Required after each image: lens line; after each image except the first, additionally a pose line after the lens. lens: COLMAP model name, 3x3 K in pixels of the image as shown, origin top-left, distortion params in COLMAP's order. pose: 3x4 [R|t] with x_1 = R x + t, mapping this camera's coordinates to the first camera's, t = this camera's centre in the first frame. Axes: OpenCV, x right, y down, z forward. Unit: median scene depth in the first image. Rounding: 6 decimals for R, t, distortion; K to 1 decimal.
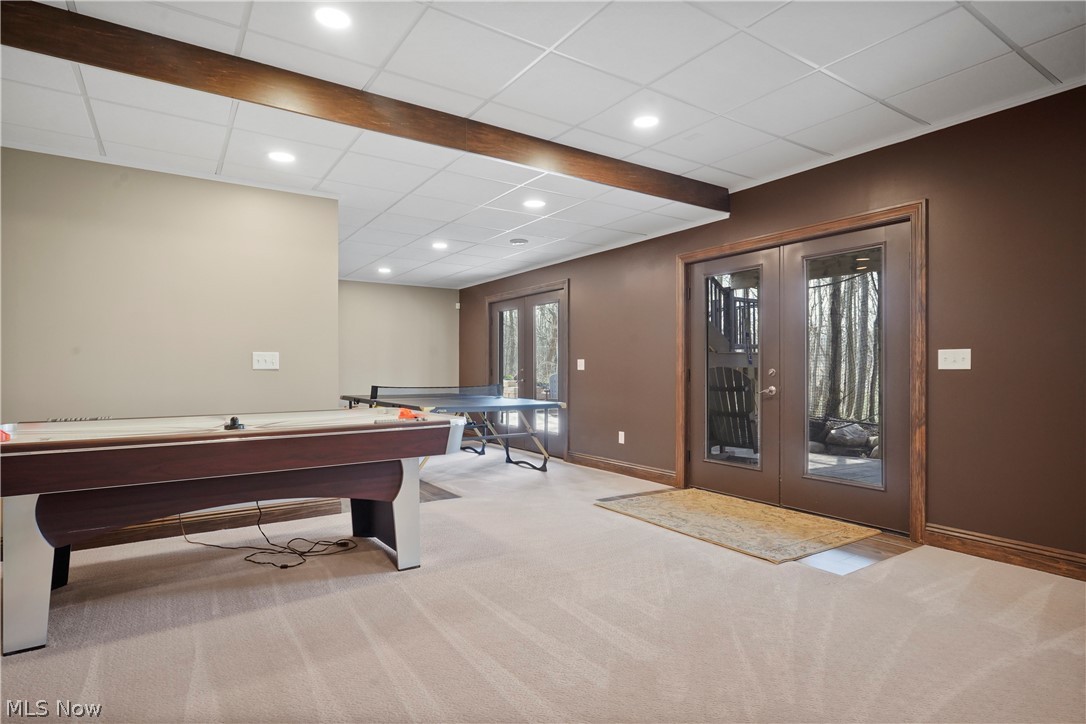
lens RADIAL K [[566.1, 0, 542.0], [0, 566.1, 364.7], [0, 0, 1]] dist [-0.004063, 0.001222]
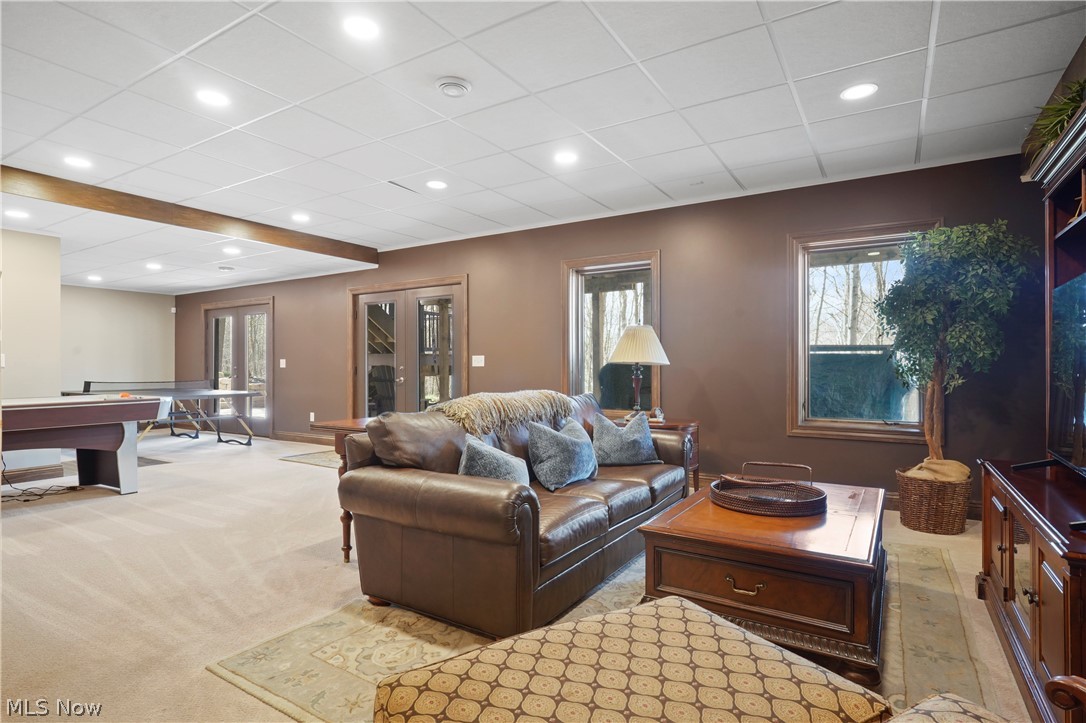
lens RADIAL K [[566.1, 0, 538.0], [0, 566.1, 362.9], [0, 0, 1]] dist [-0.004063, 0.001222]
pose [[0.914646, 0.000680, 0.404255, 0.081254], [-0.000647, 1.000000, -0.000217, -0.001627], [-0.404255, -0.000063, 0.914646, -0.430634]]
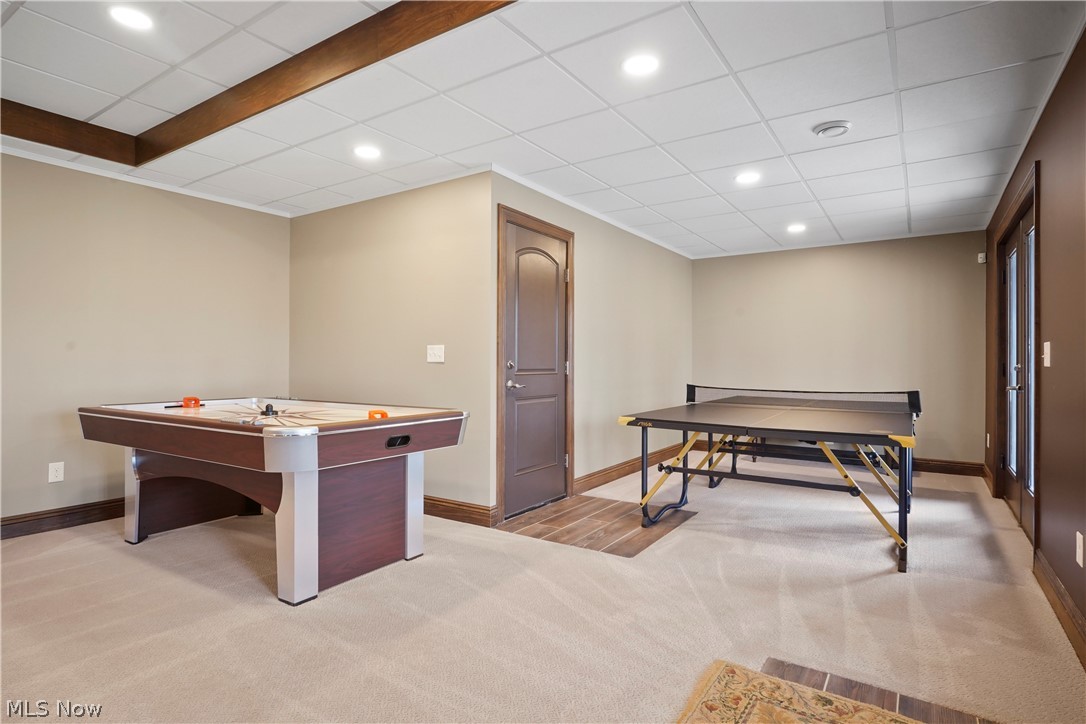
lens RADIAL K [[566.1, 0, 541.7], [0, 566.1, 362.7], [0, 0, 1]] dist [-0.004063, 0.001222]
pose [[0.379738, 0.001908, -0.925092, 0.327839], [0.003008, 0.999990, 0.003298, 0.003762], [0.925089, -0.004035, 0.379728, 0.503358]]
